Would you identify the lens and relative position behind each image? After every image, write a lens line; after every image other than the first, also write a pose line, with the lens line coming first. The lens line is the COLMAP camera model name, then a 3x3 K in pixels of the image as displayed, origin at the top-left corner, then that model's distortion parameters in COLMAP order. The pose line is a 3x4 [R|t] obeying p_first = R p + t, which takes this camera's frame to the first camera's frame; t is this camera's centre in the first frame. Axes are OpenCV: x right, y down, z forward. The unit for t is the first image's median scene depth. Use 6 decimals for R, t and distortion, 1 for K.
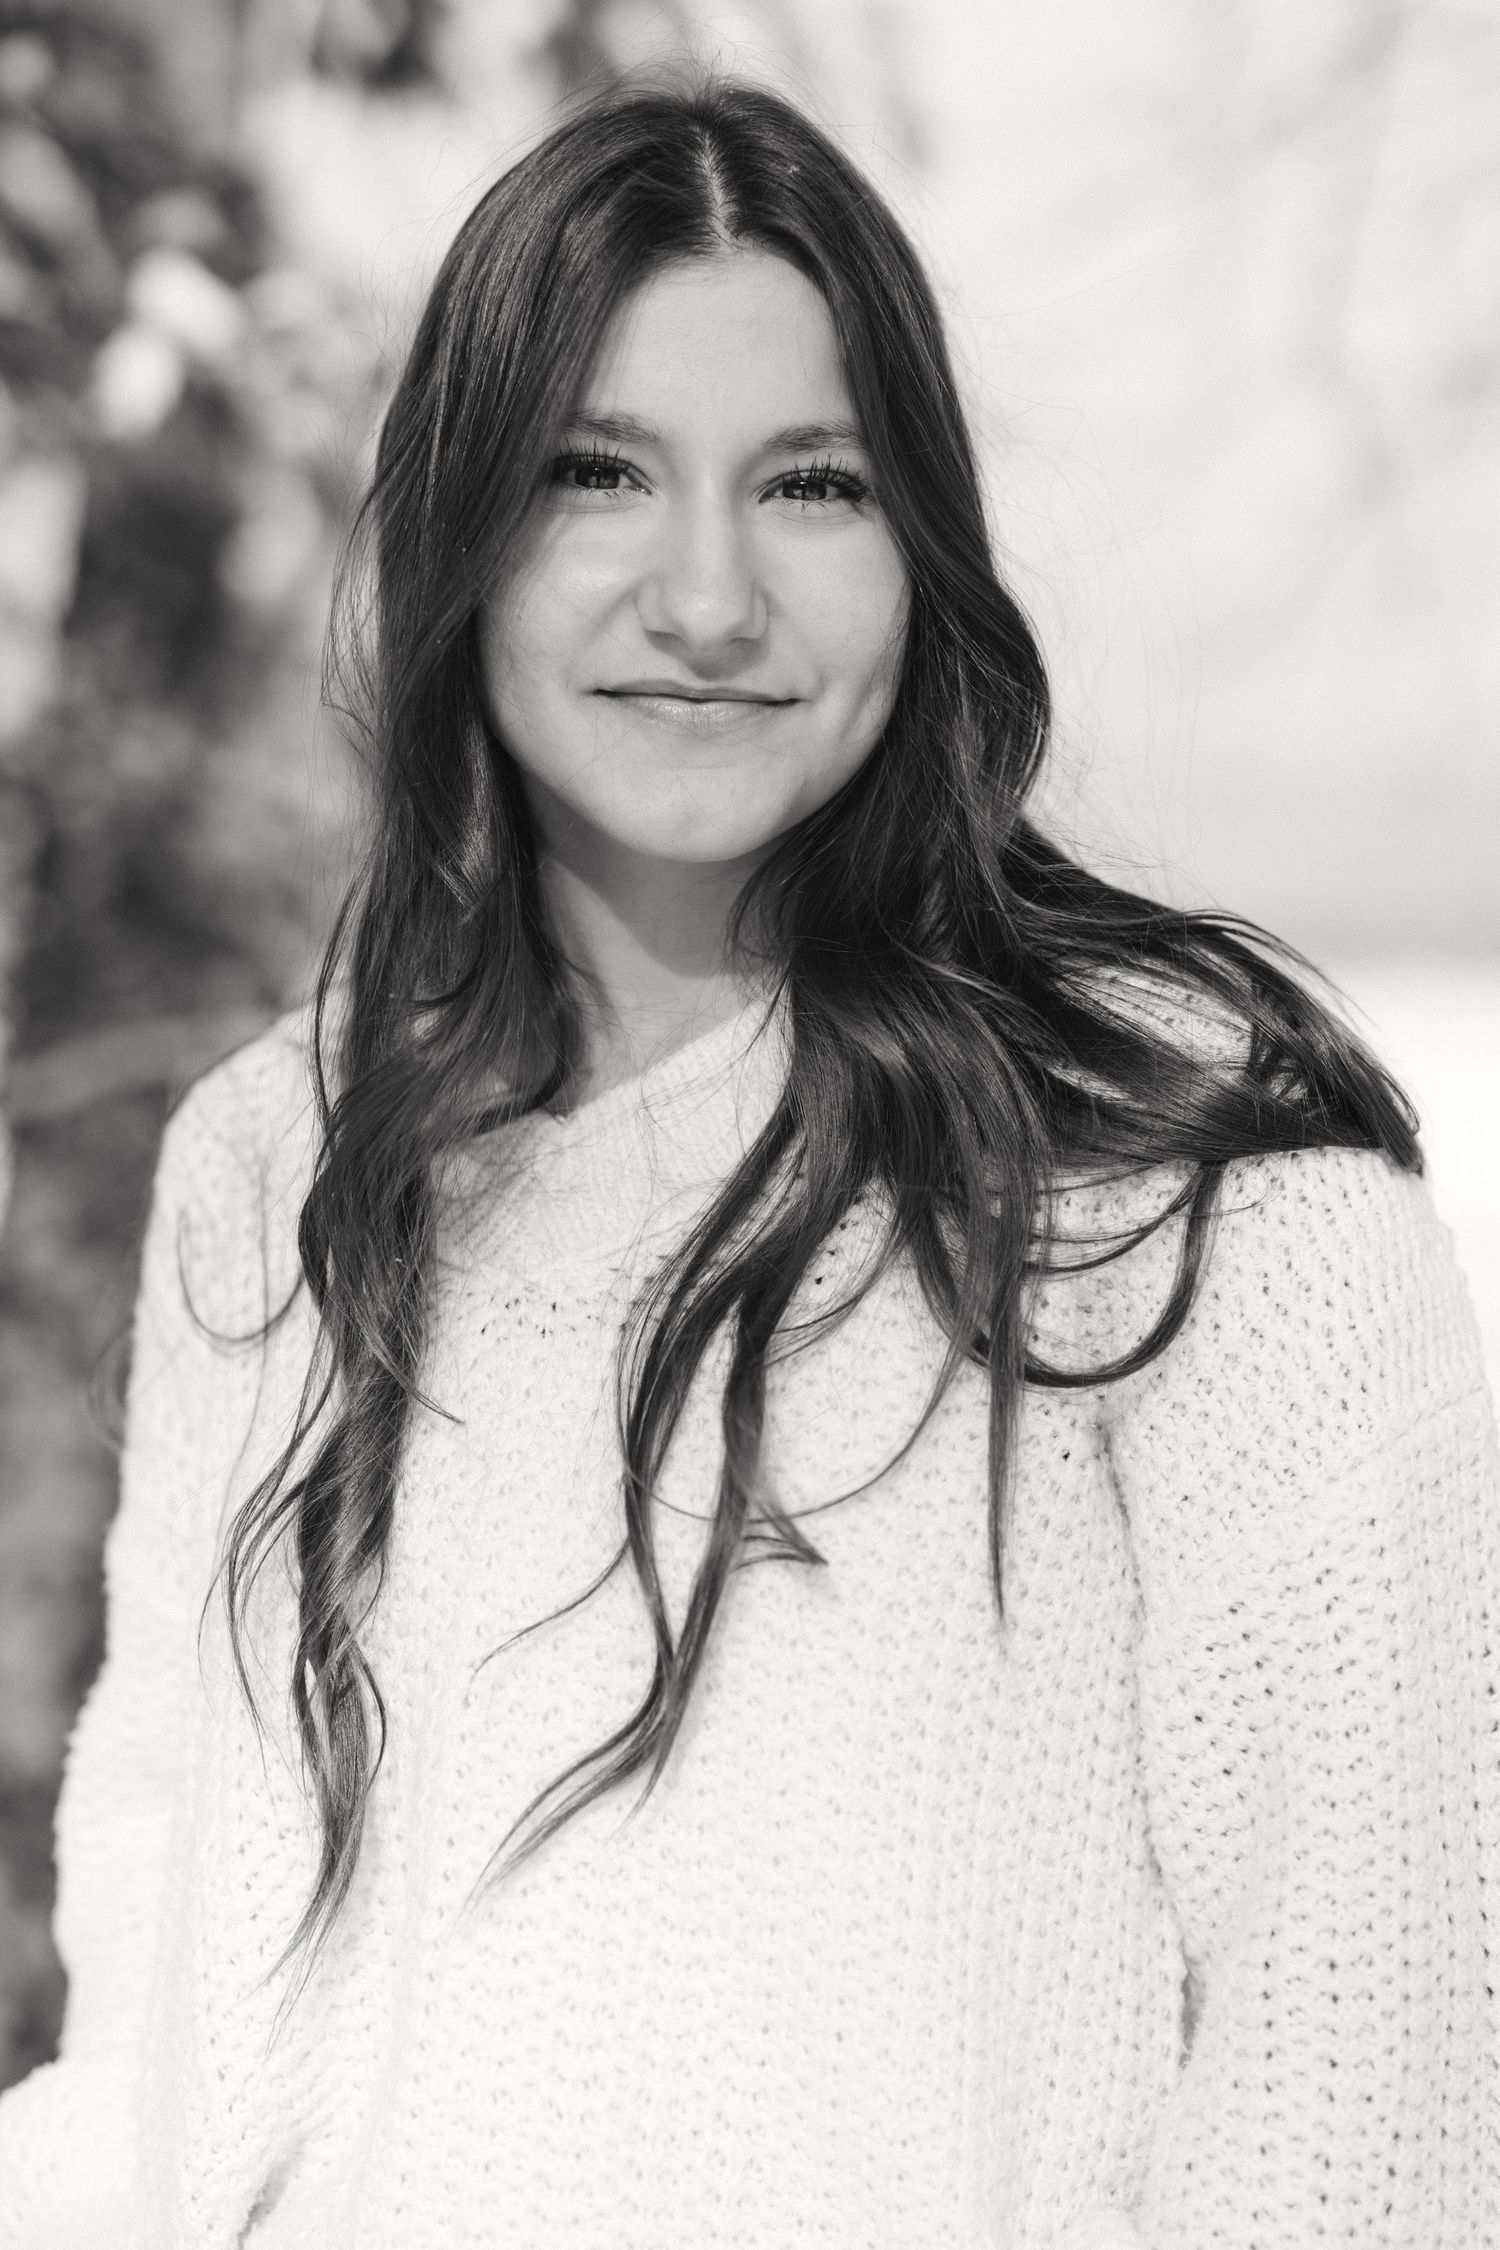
lens RADIAL K [[3095.9, 0, 750.0], [0, 3095.9, 1125.0], [0, 0, 1]] dist [0.123971, -0.482579]
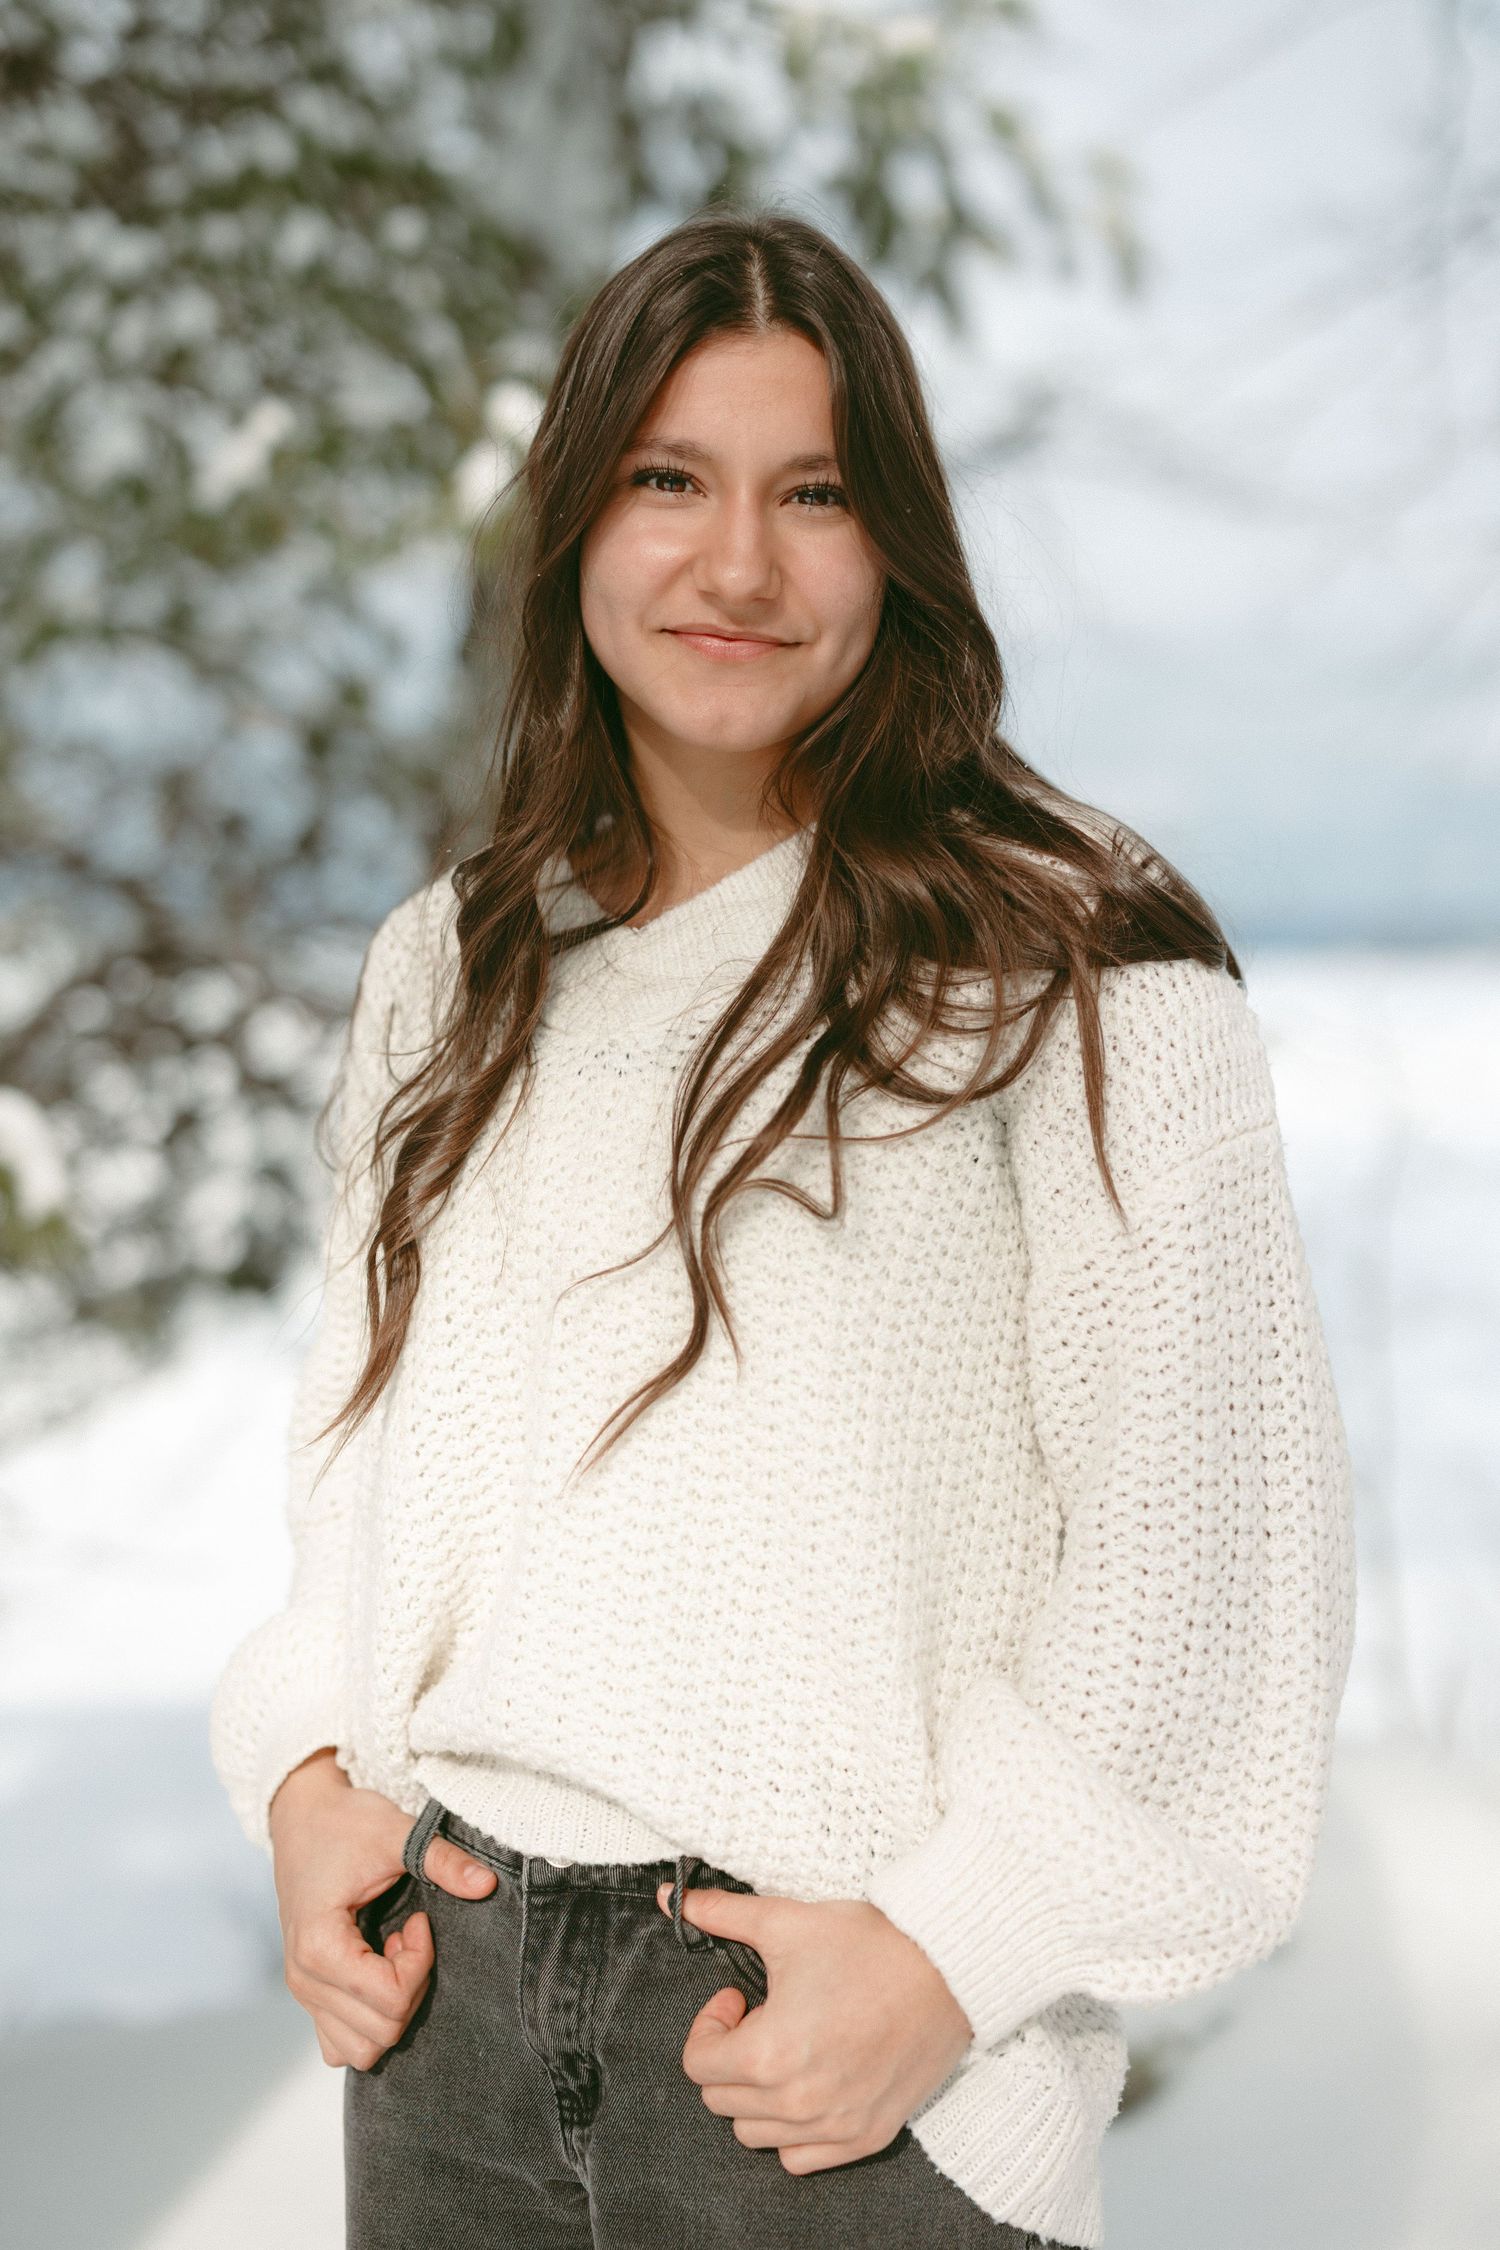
lens RADIAL K [[3095.9, 0, 750.0], [0, 3095.9, 1125.0], [0, 0, 1]] dist [0.123971, -0.482579]
pose [[0.995291, 0.017384, -0.095360, 0.135357], [-0.016989, 0.999843, 0.004957, 0.084973], [0.095431, -0.003313, 0.995430, -0.463108]]
